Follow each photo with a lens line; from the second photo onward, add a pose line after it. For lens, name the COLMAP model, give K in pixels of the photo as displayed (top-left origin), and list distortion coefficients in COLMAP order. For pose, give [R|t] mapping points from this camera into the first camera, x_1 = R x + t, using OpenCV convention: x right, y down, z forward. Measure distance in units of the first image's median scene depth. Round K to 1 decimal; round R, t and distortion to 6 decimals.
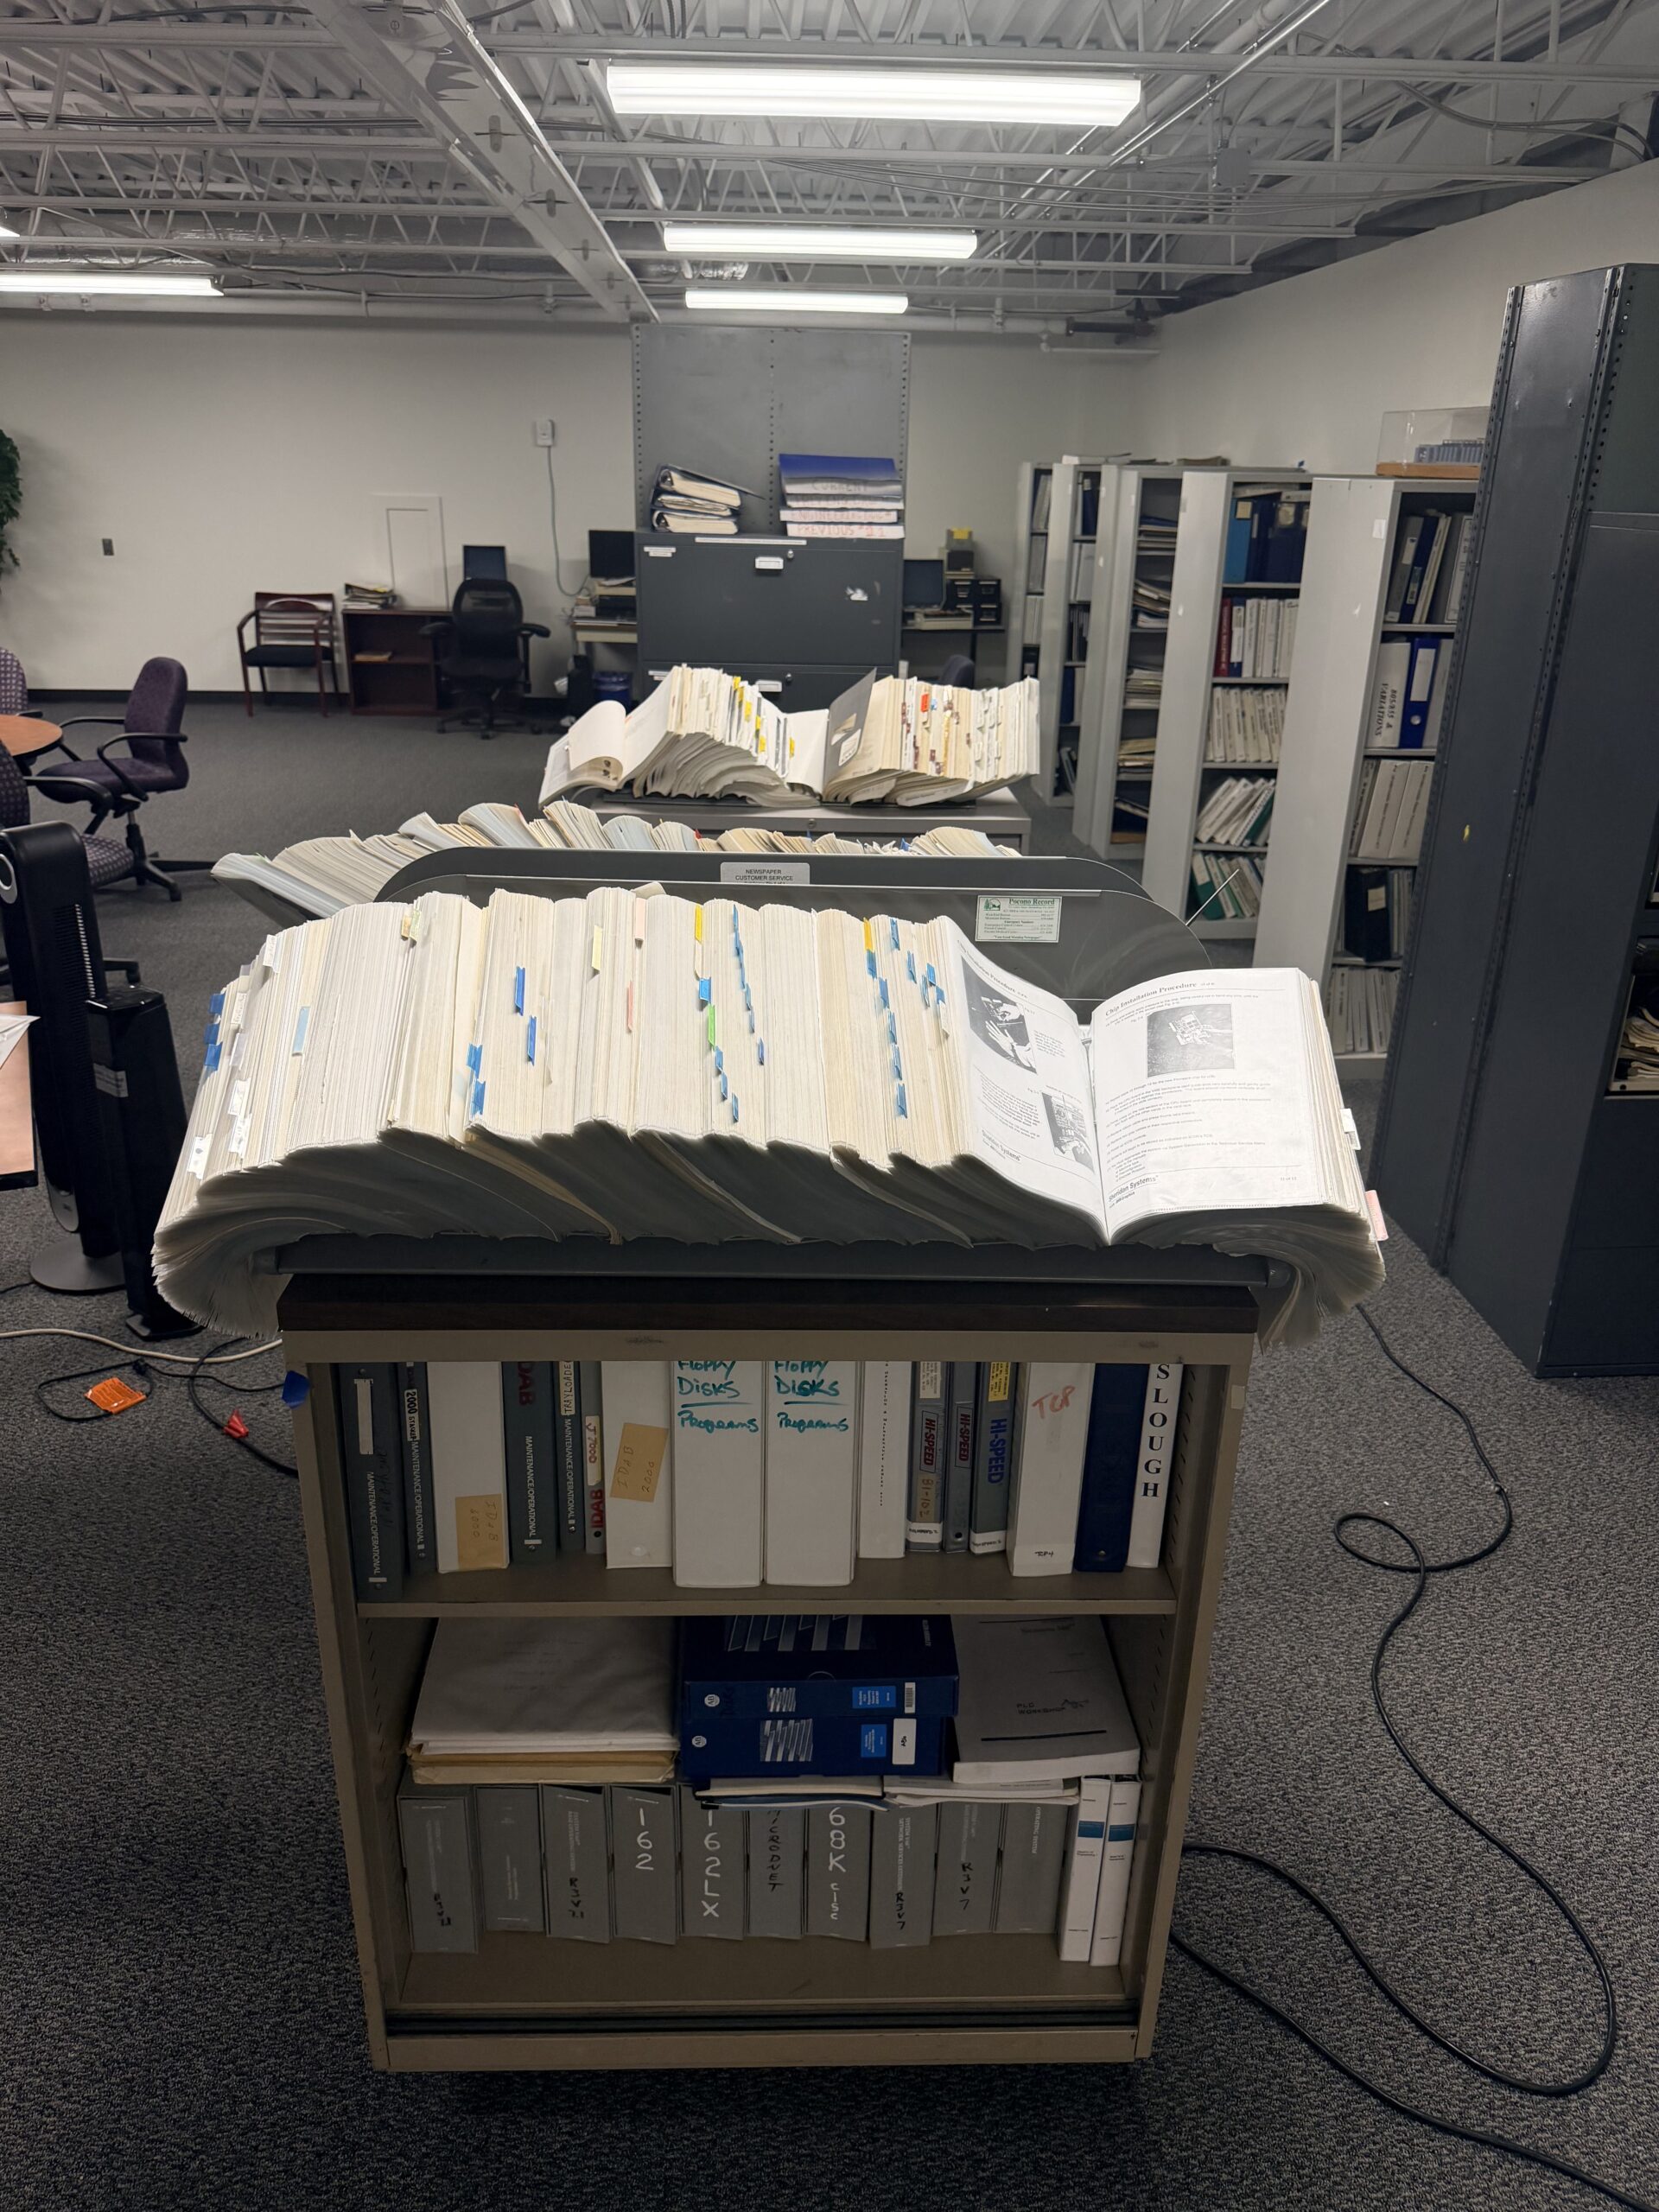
lens RADIAL K [[1522.6, 0, 829.5], [0, 1522.6, 1106.0], [0, 0, 1]] dist [0.052418, -0.064820]
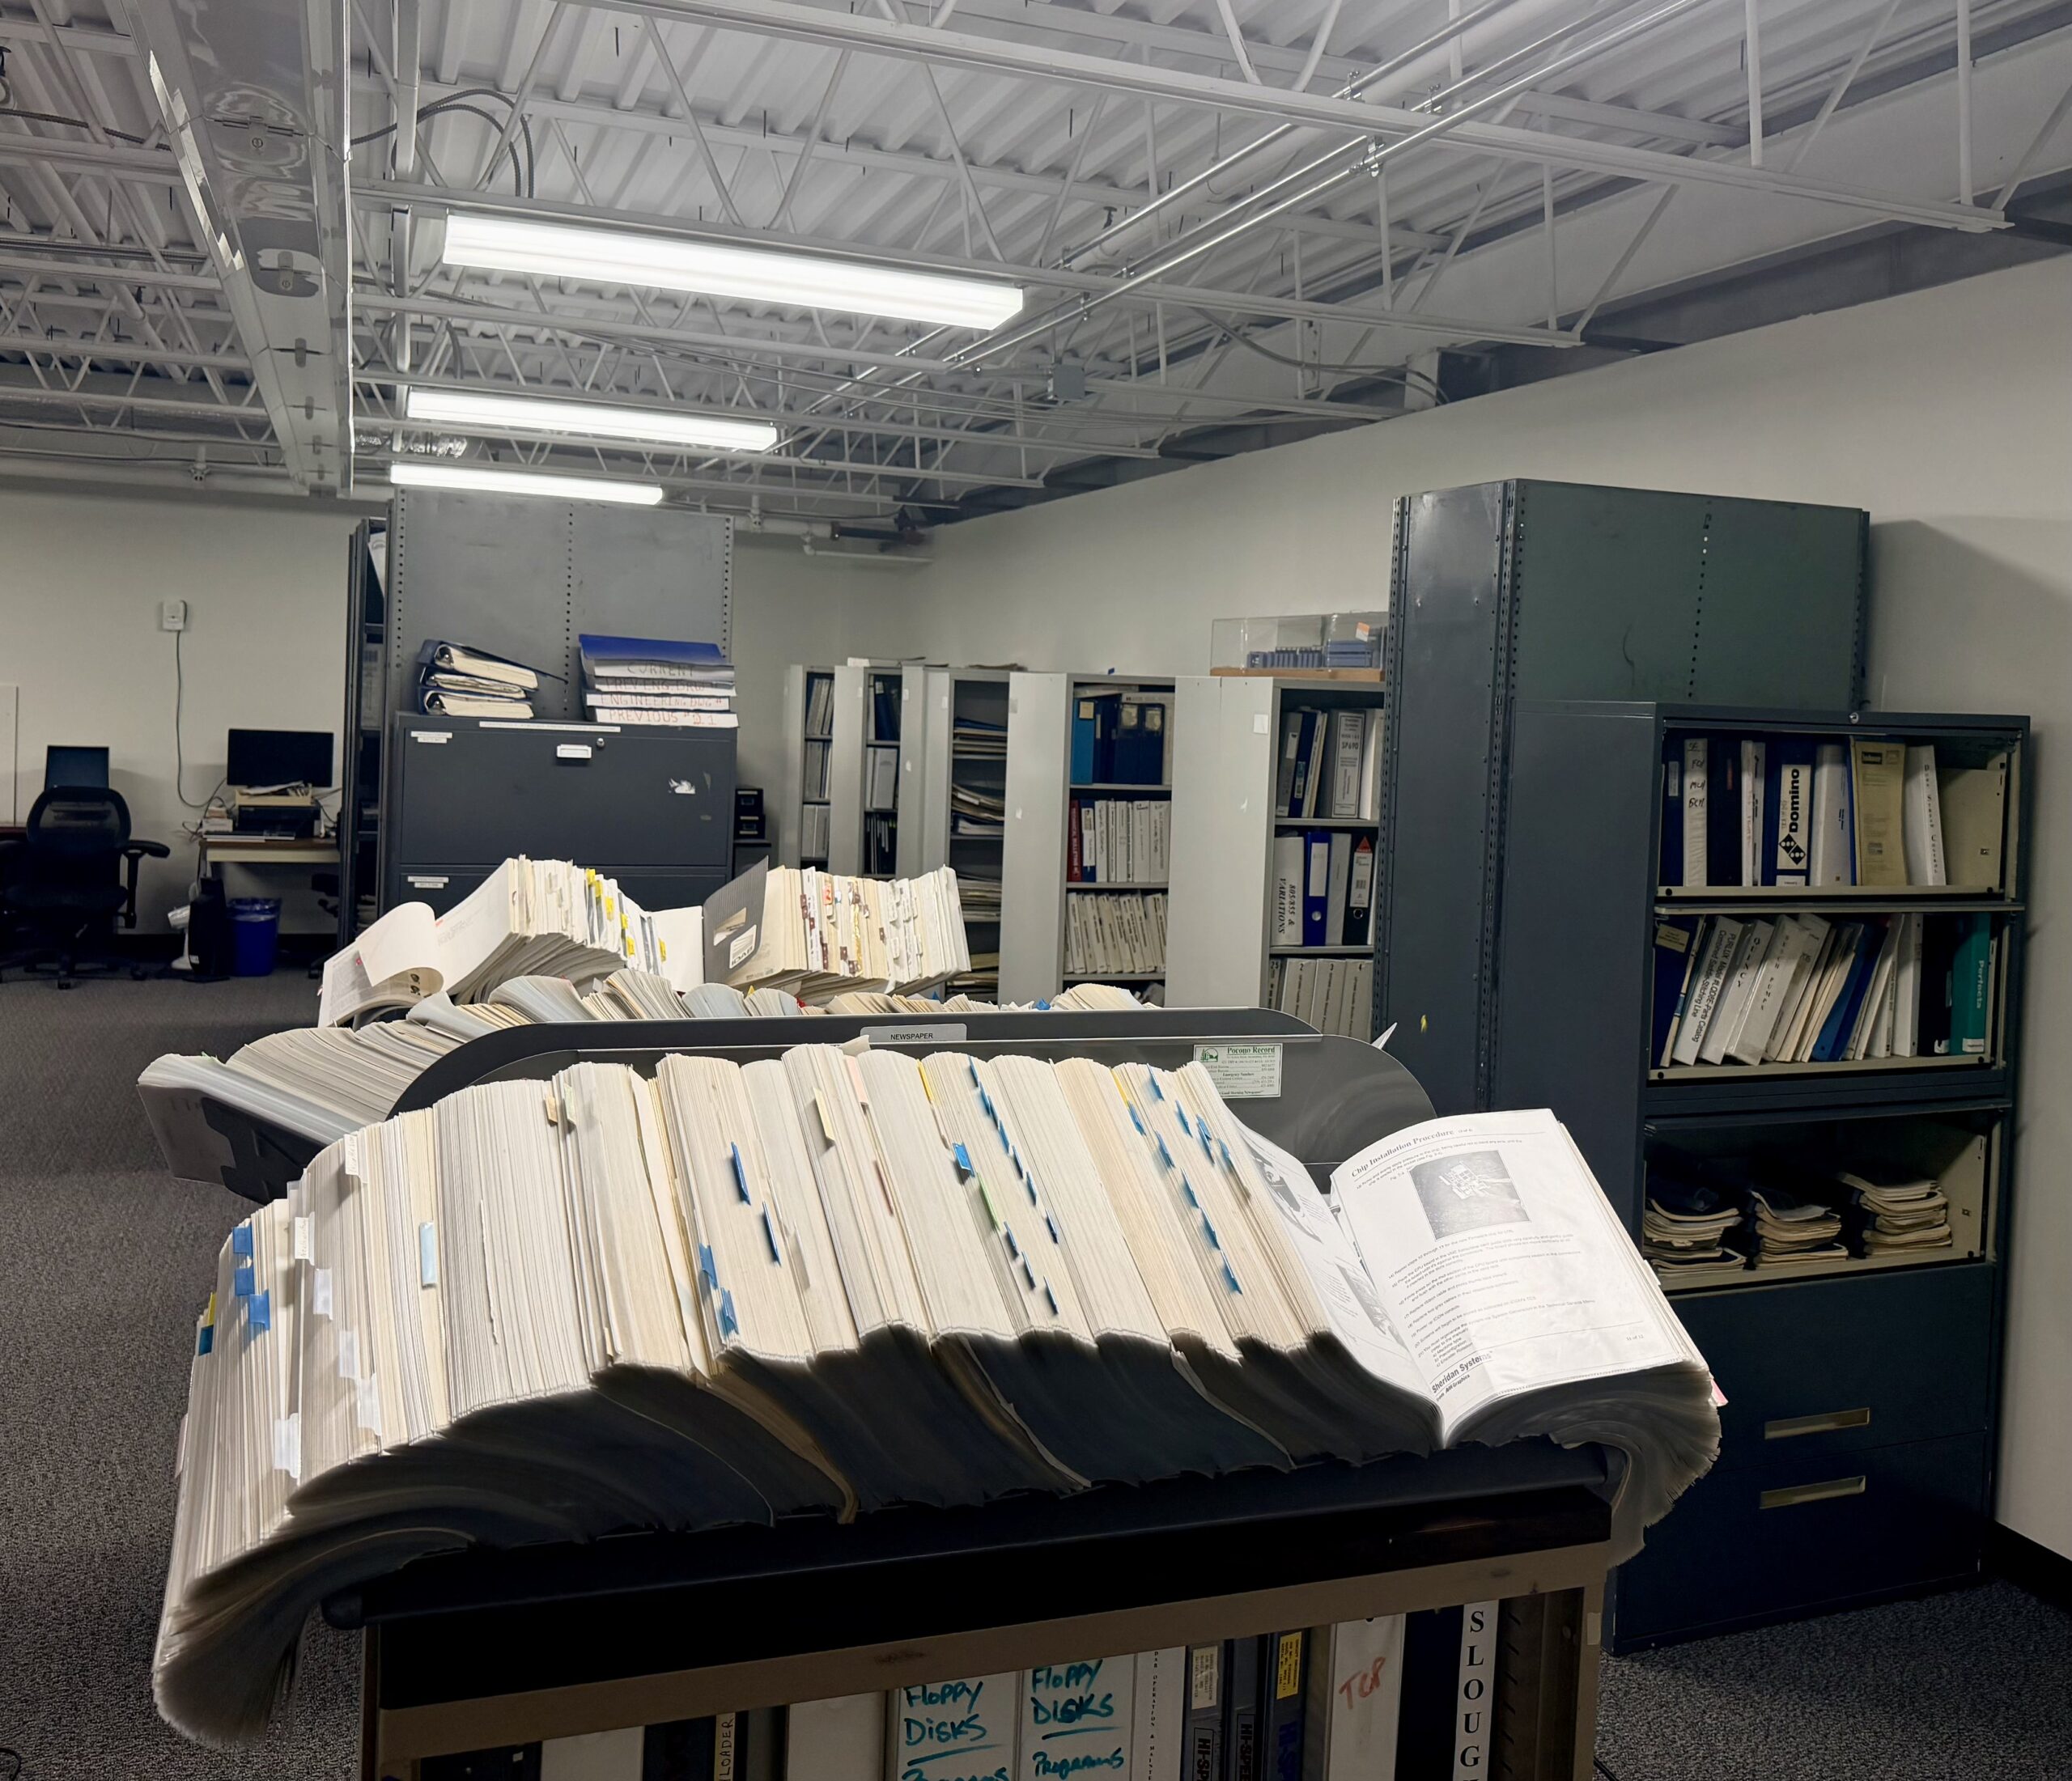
lens RADIAL K [[1865.8, 0, 1046.5], [0, 1865.8, 816.5], [0, 0, 1]] dist [0.179878, -0.397969]
pose [[0.943875, 0.003114, 0.330288, -0.163078], [0.105158, 0.945091, -0.309425, 0.028905], [-0.313116, 0.326791, 0.891721, 0.017130]]
